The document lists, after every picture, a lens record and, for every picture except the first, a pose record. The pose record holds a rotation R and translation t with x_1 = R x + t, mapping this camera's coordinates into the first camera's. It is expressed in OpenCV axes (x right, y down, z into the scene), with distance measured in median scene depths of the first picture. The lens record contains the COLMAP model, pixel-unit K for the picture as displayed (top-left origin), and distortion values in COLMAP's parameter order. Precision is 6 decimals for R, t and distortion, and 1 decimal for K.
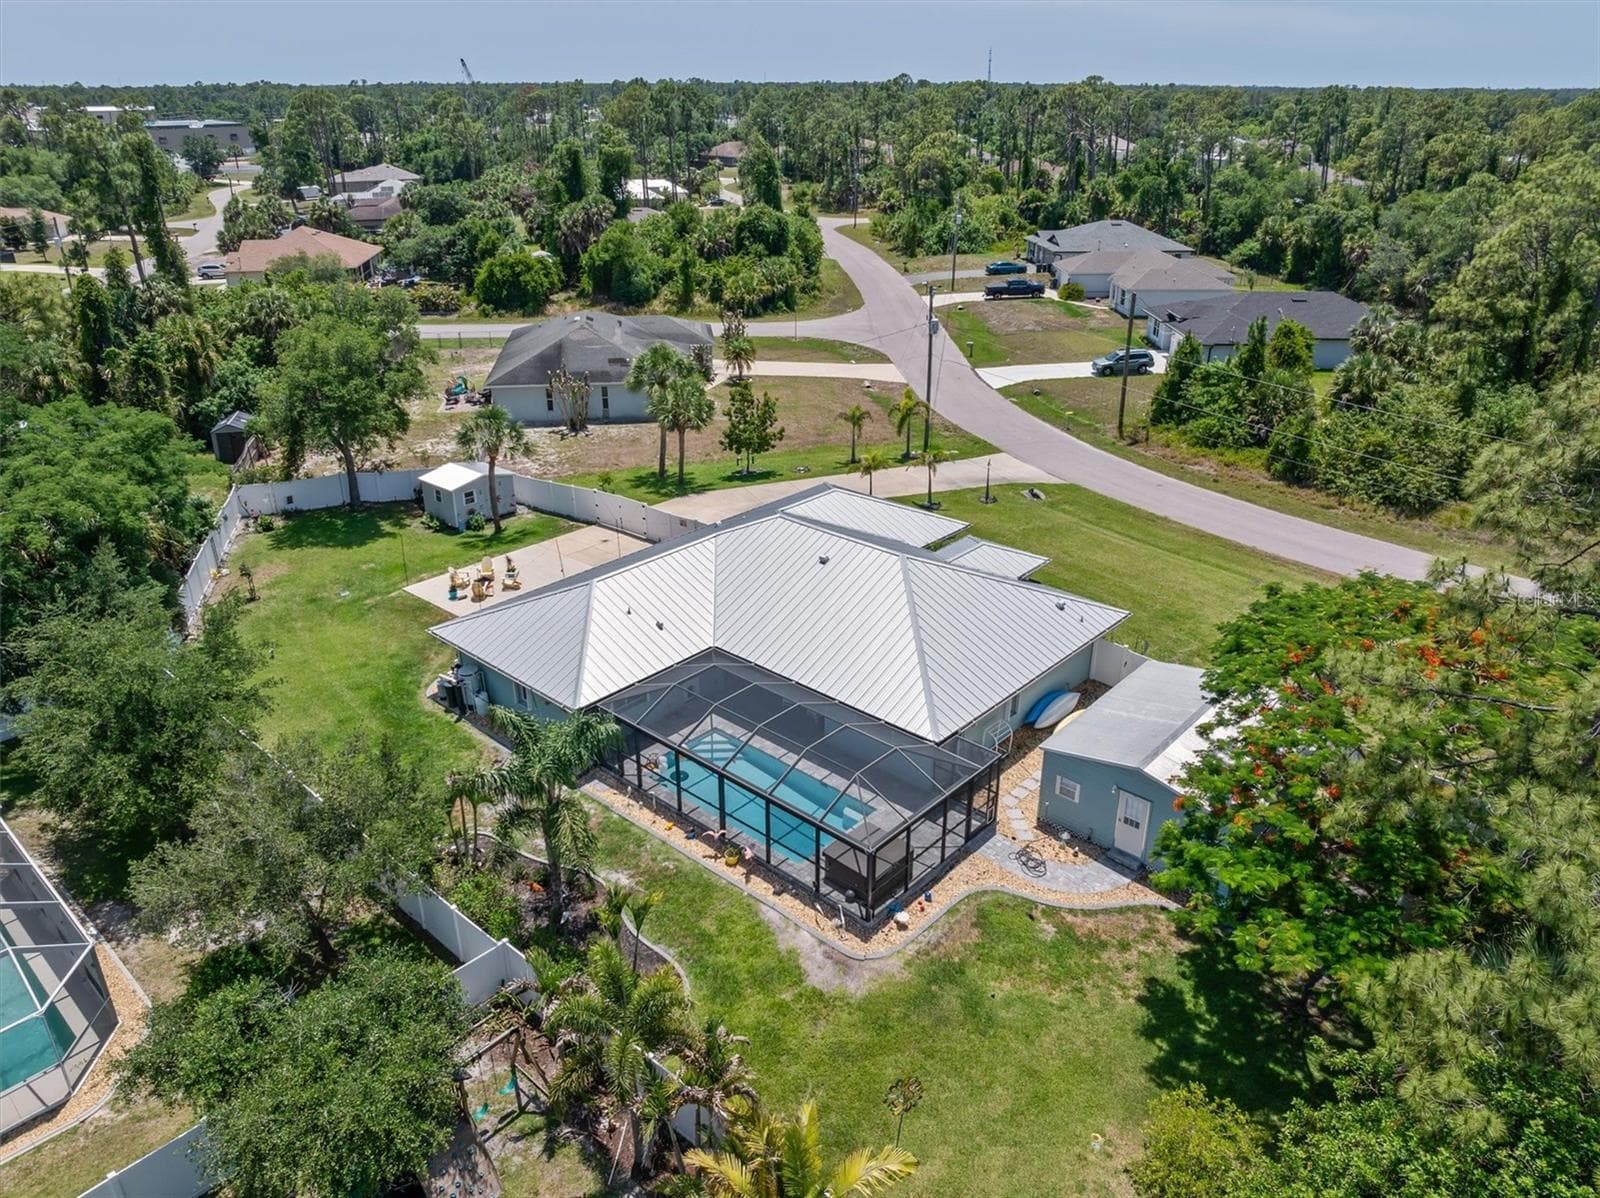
lens RADIAL K [[1150.5, 0, 808.2], [0, 1150.5, 542.8], [0, 0, 1]] dist [-0.037879, -0.002133]
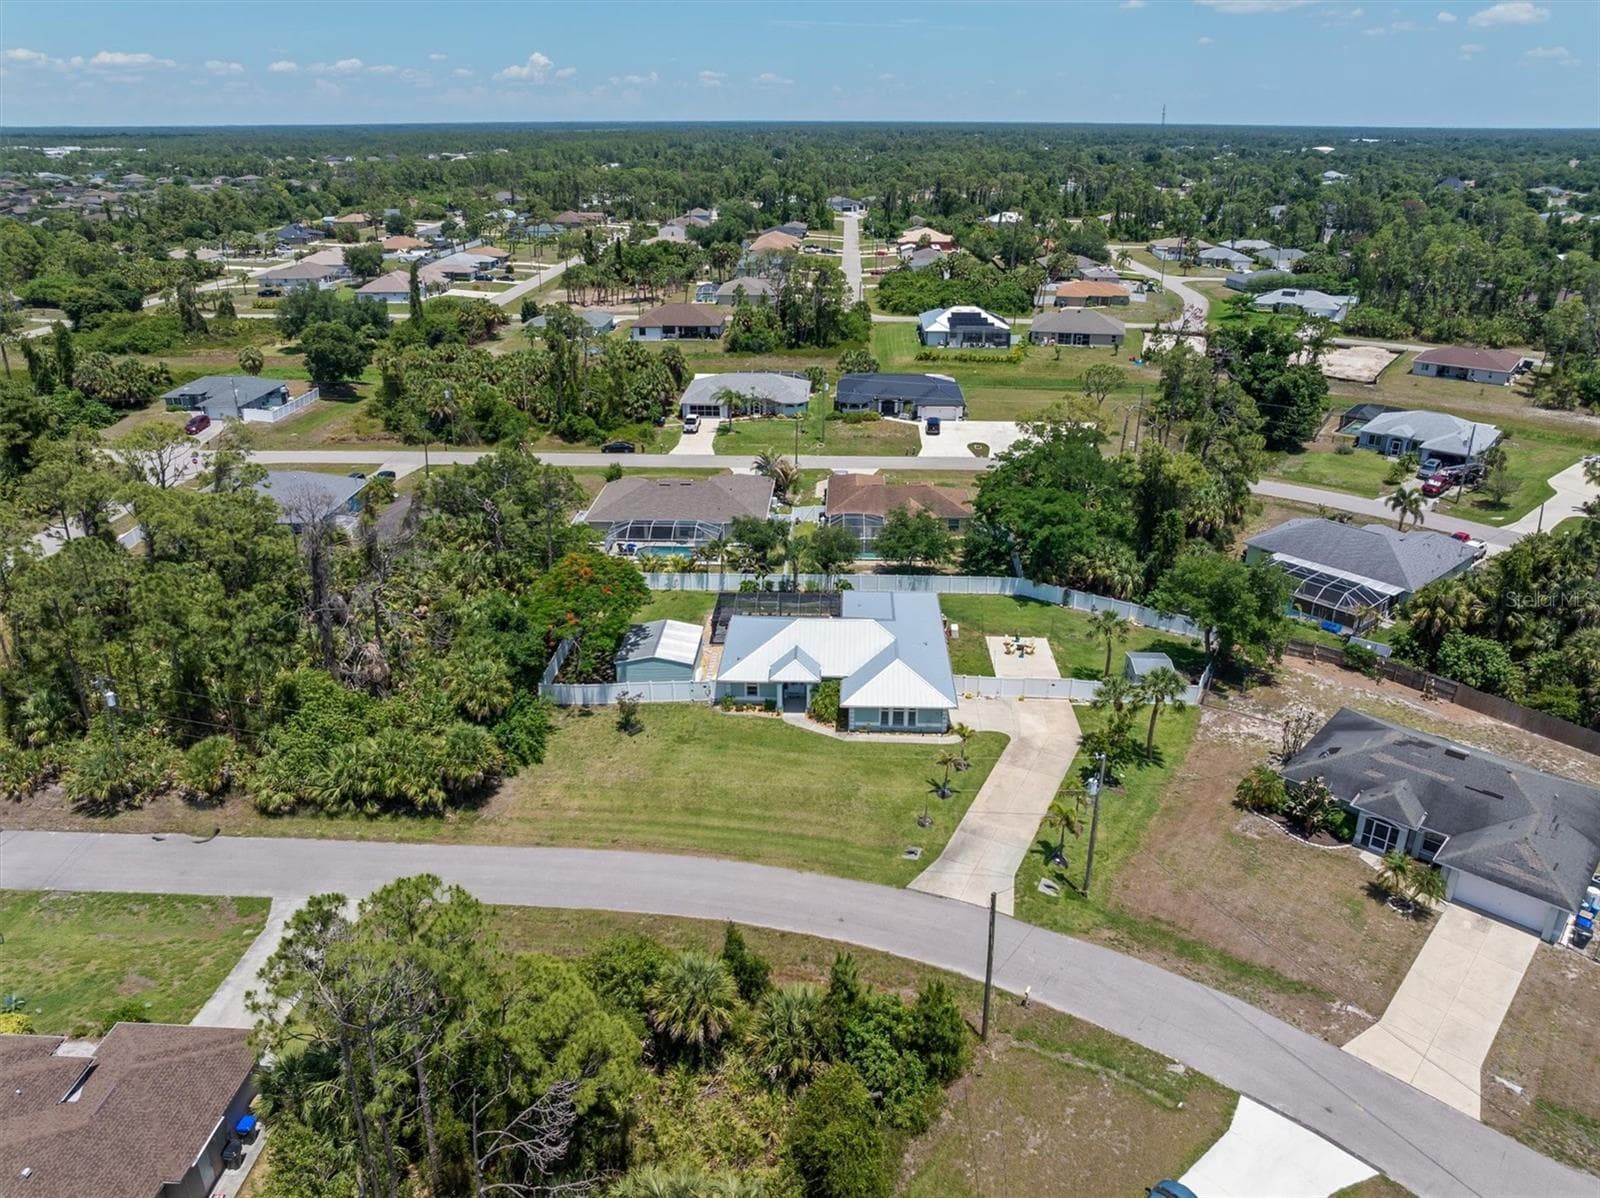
lens RADIAL K [[1114.9, 0, 803.2], [0, 1114.9, 541.9], [0, 0, 1]] dist [-0.031520, -0.003466]
pose [[-0.786485, 0.207810, -0.581598, 0.879321], [-0.235567, 0.769567, 0.593527, -0.930478], [0.570919, 0.603806, -0.556300, 1.403499]]
